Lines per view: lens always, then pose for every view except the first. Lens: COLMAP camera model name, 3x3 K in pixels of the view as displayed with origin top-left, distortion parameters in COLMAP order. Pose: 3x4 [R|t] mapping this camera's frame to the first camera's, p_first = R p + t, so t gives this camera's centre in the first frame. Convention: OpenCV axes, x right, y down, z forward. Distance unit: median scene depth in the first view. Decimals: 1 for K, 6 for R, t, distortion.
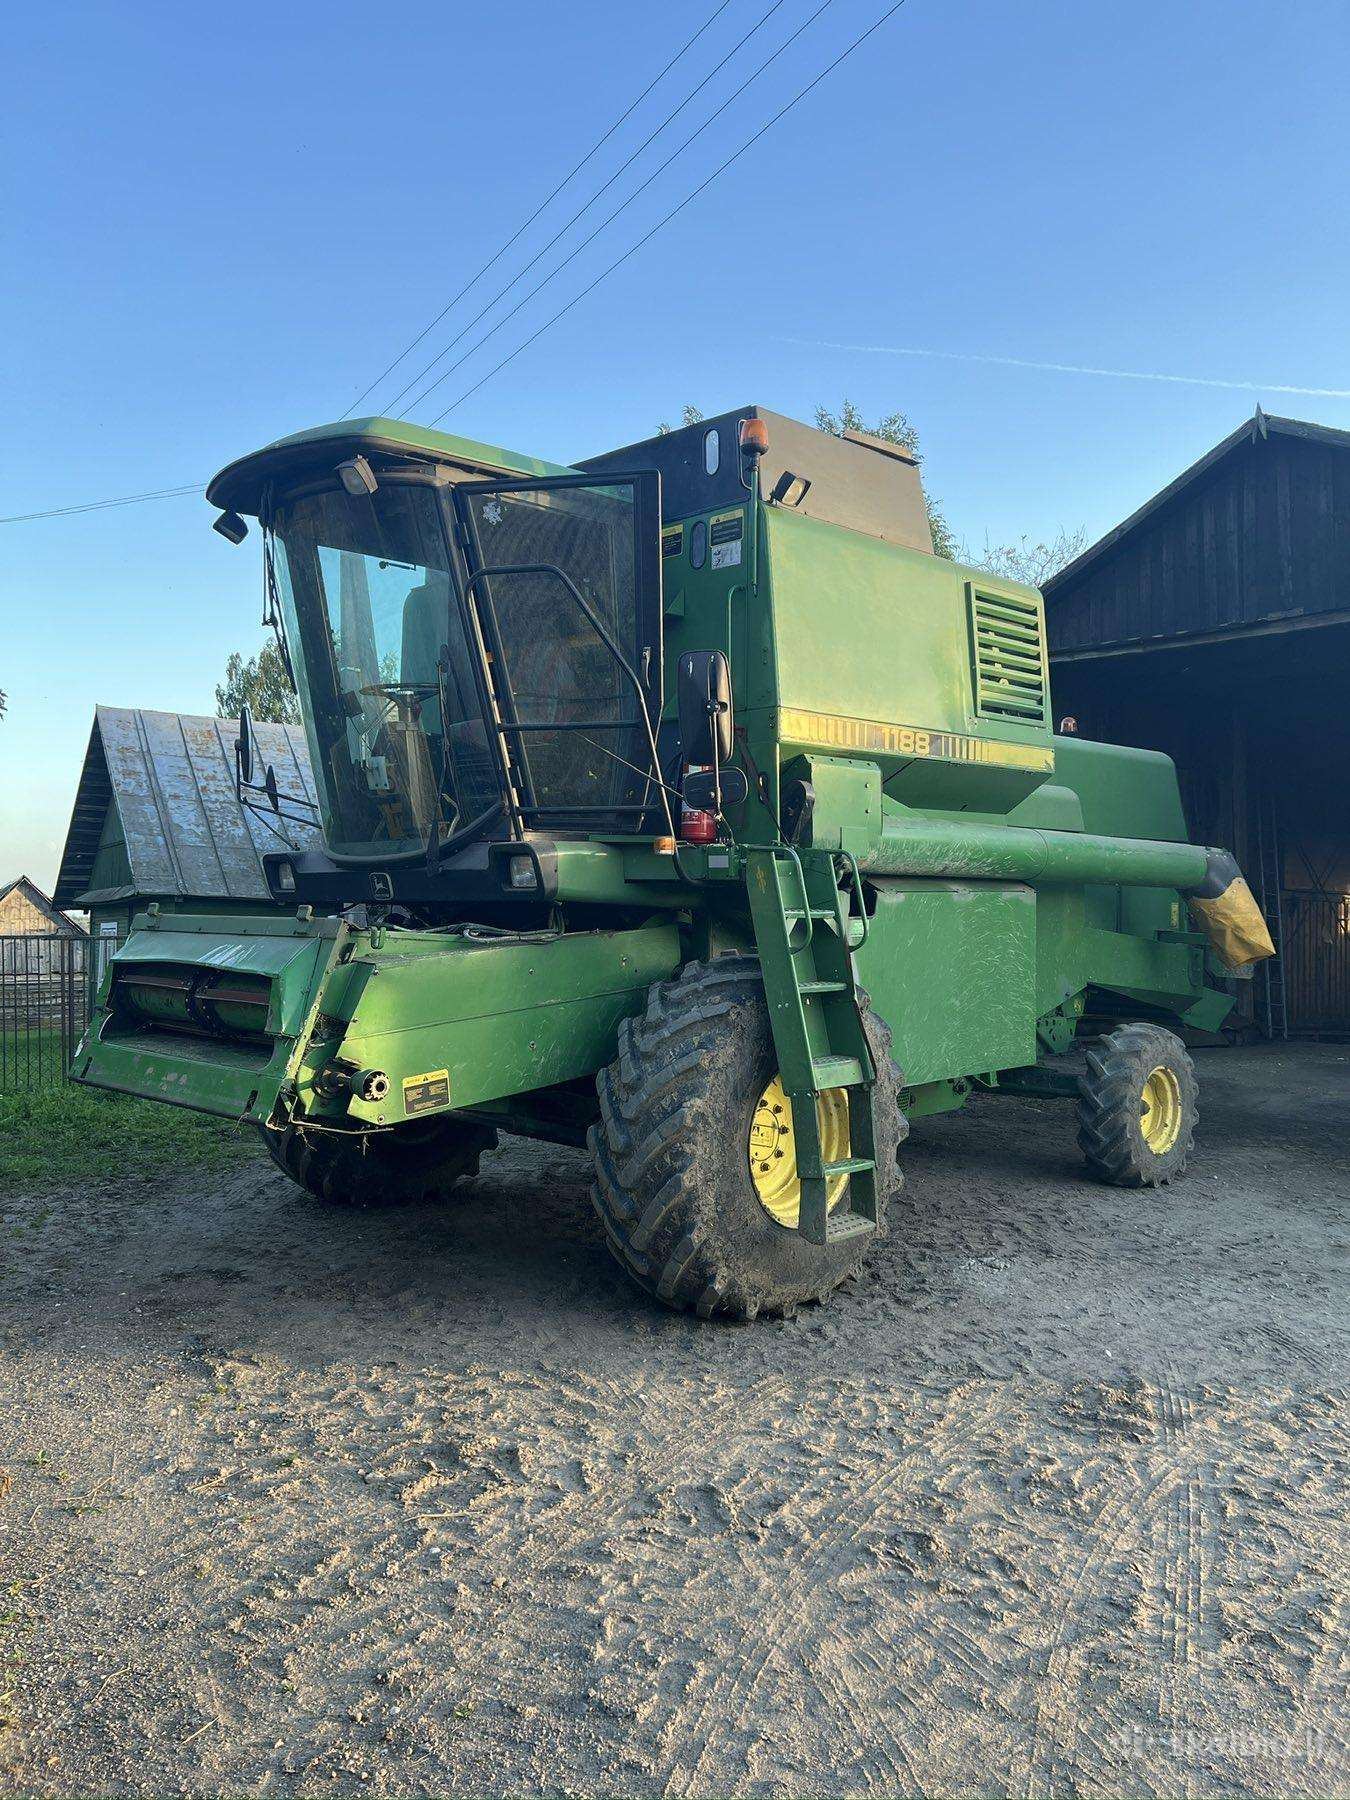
lens RADIAL K [[1358.0, 0, 677.5], [0, 1358.0, 906.8], [0, 0, 1]] dist [0.041128, -0.005832]
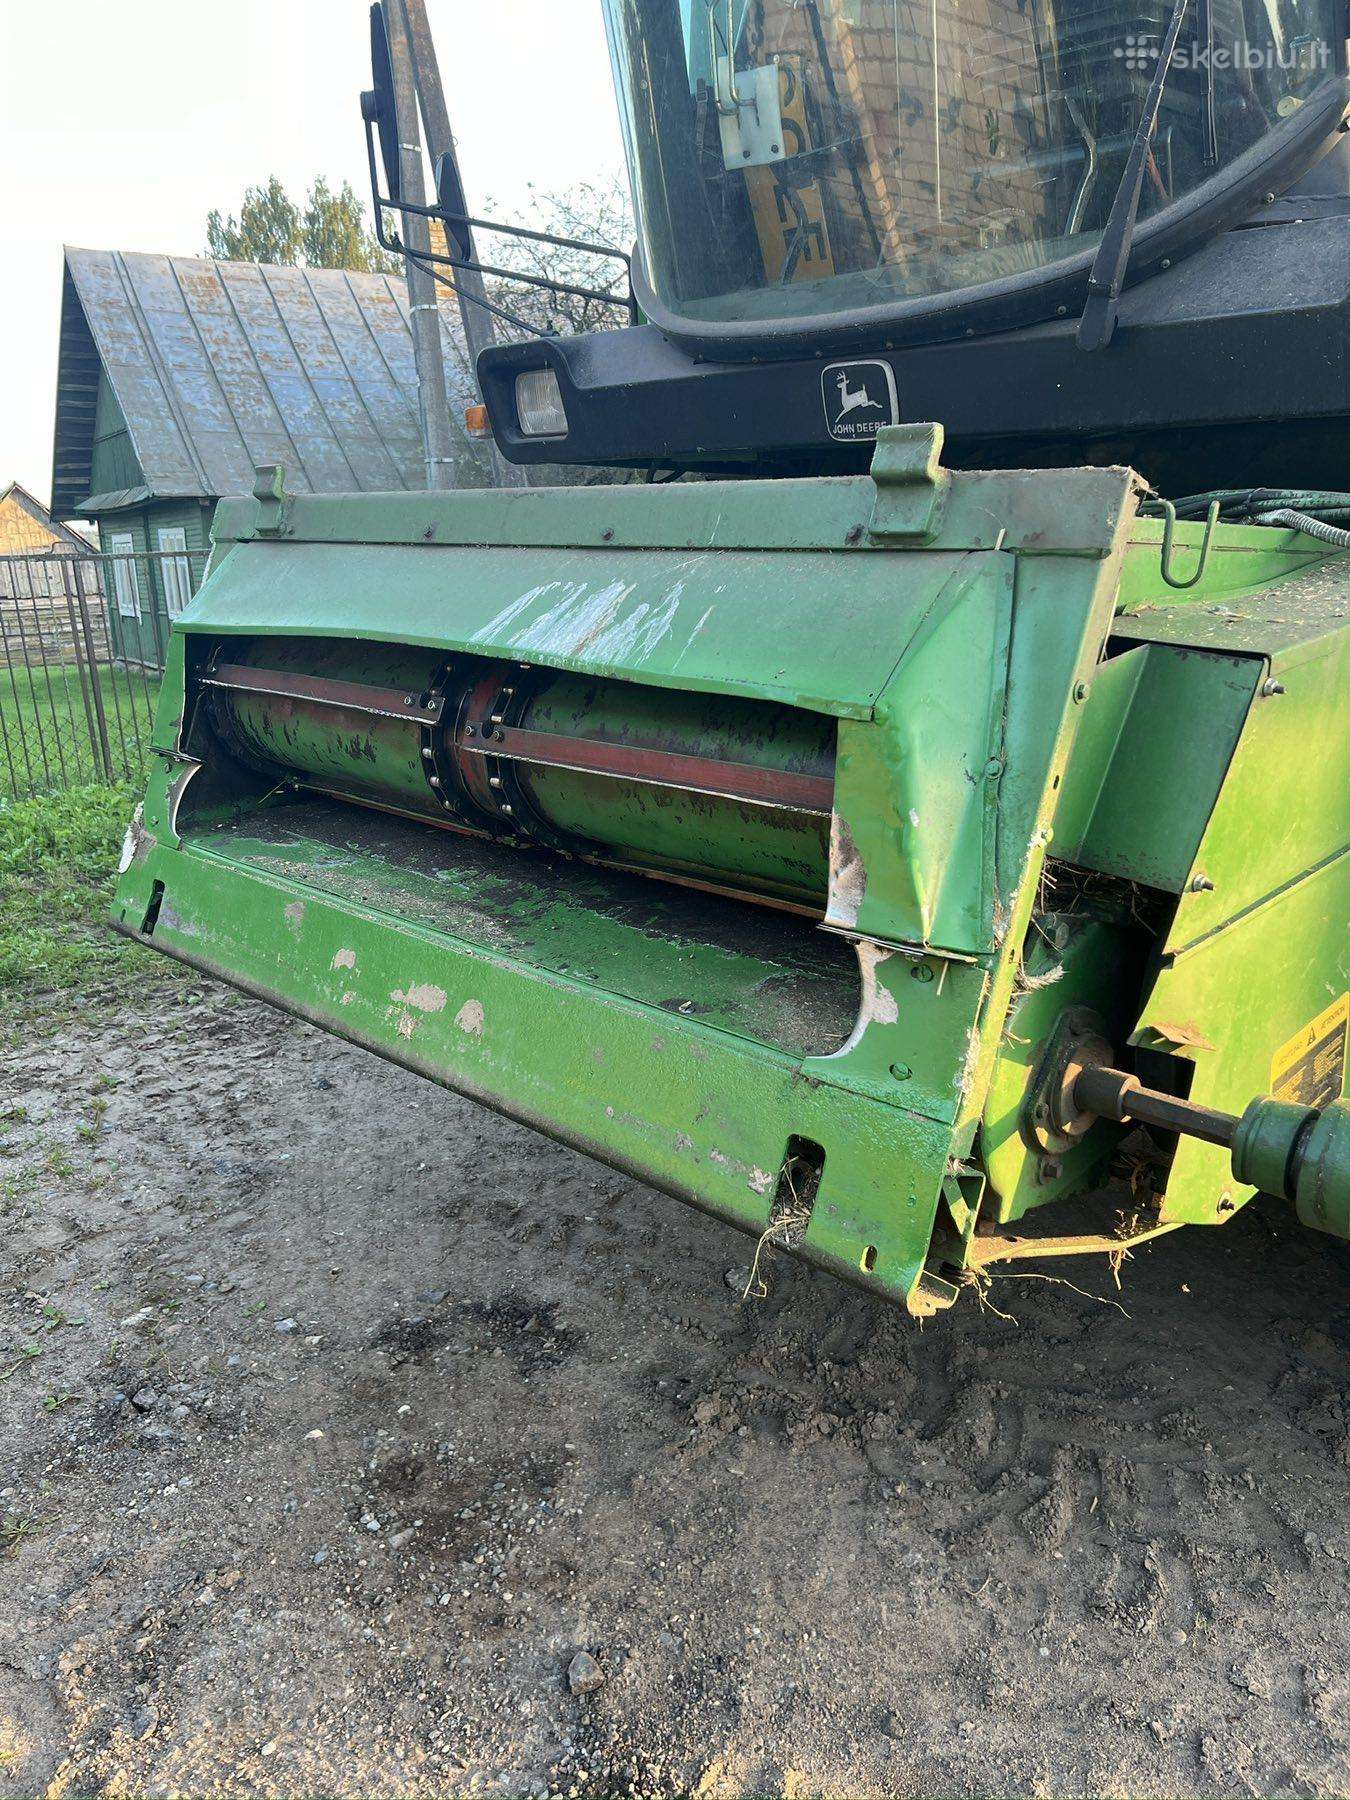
lens RADIAL K [[1358.0, 0, 672.2], [0, 1358.0, 895.2], [0, 0, 1]] dist [0.041128, -0.005832]
pose [[0.999379, -0.022509, -0.027127, -0.073129], [0.029107, 0.961023, 0.274933, 0.002950], [0.019881, -0.275552, 0.961081, 0.168327]]
